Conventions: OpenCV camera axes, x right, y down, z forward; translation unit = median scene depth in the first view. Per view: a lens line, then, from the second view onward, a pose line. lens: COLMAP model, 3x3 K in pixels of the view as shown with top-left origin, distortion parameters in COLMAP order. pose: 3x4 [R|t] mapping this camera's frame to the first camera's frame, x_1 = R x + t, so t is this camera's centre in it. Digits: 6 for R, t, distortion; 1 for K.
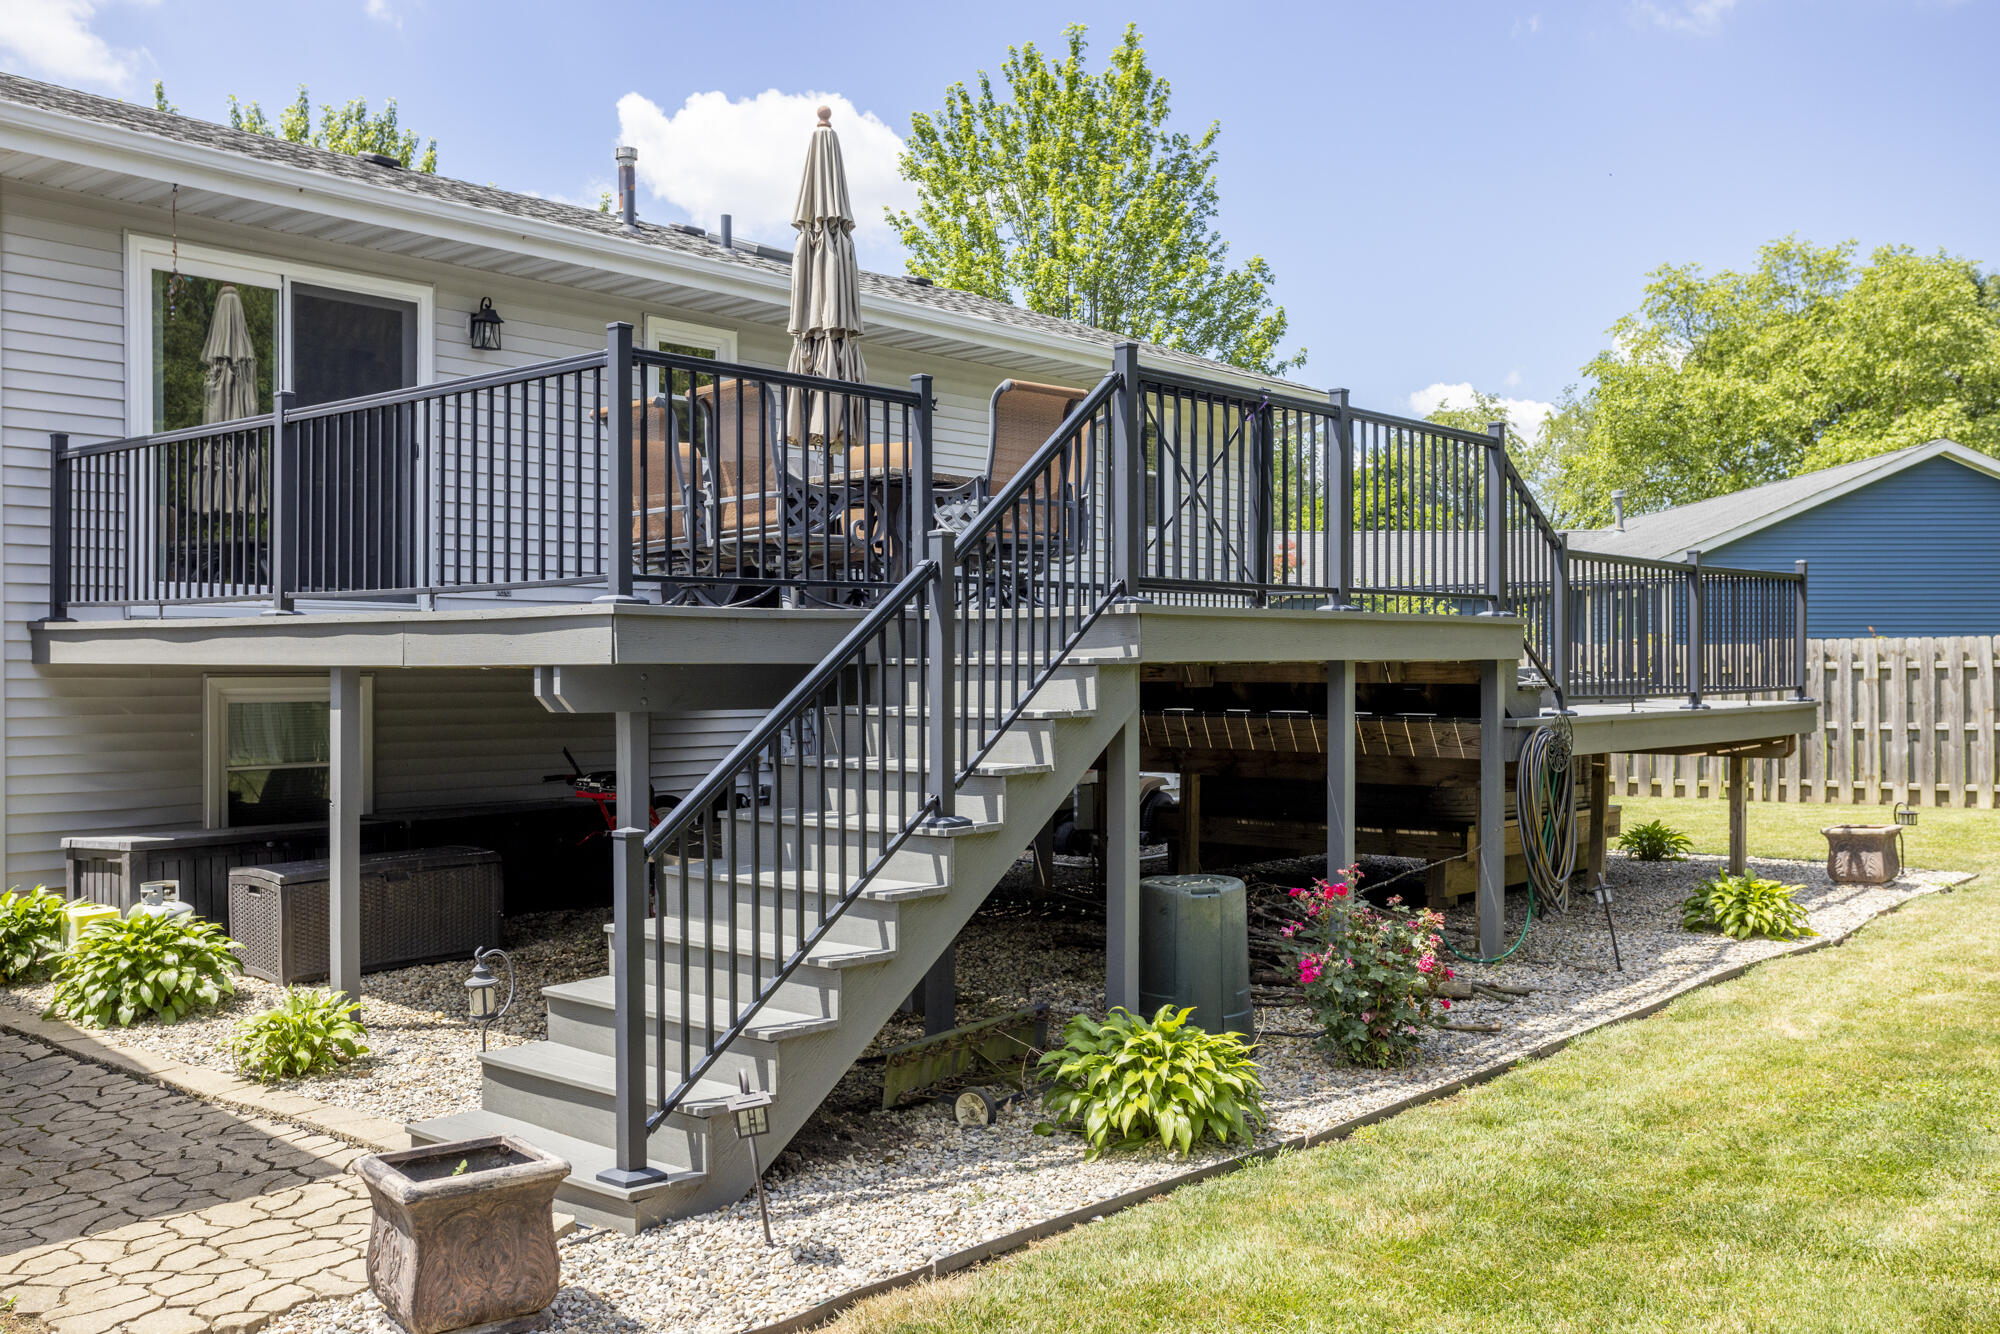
lens RADIAL K [[1856.2, 0, 1000.0], [0, 1856.2, 667.0], [0, 0, 1]] dist [0.001024, 0.009152]
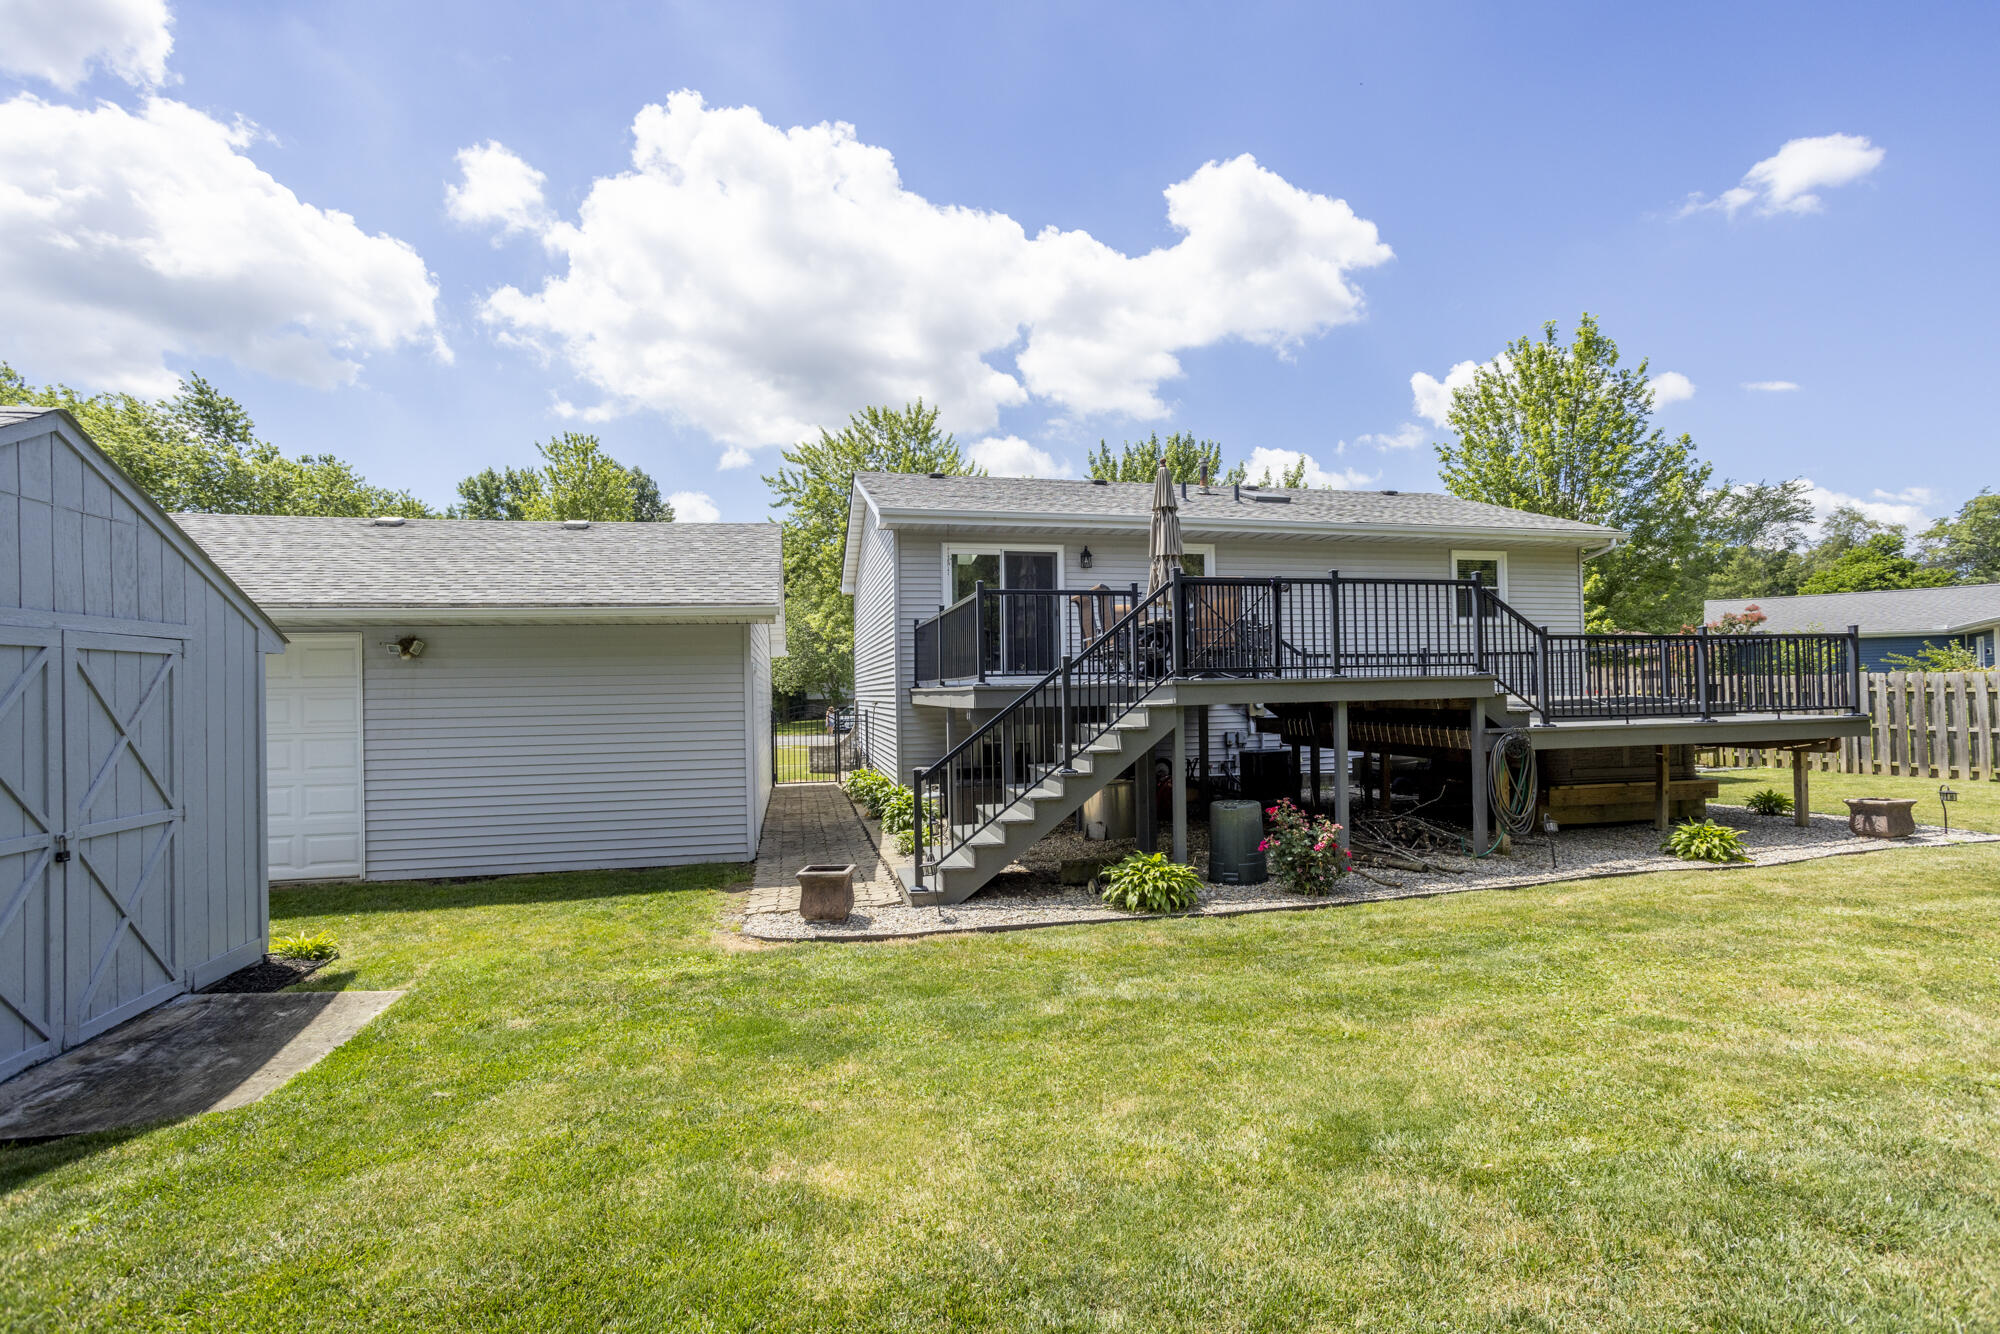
lens RADIAL K [[992.3, 0, 1019.9], [0, 992.3, 659.4], [0, 0, 1]] dist [-0.037090, 0.032171]
pose [[0.804167, -0.031441, -0.593571, 0.447039], [0.015656, 0.999374, -0.031725, -0.016359], [0.594197, 0.016219, 0.804156, -0.079271]]
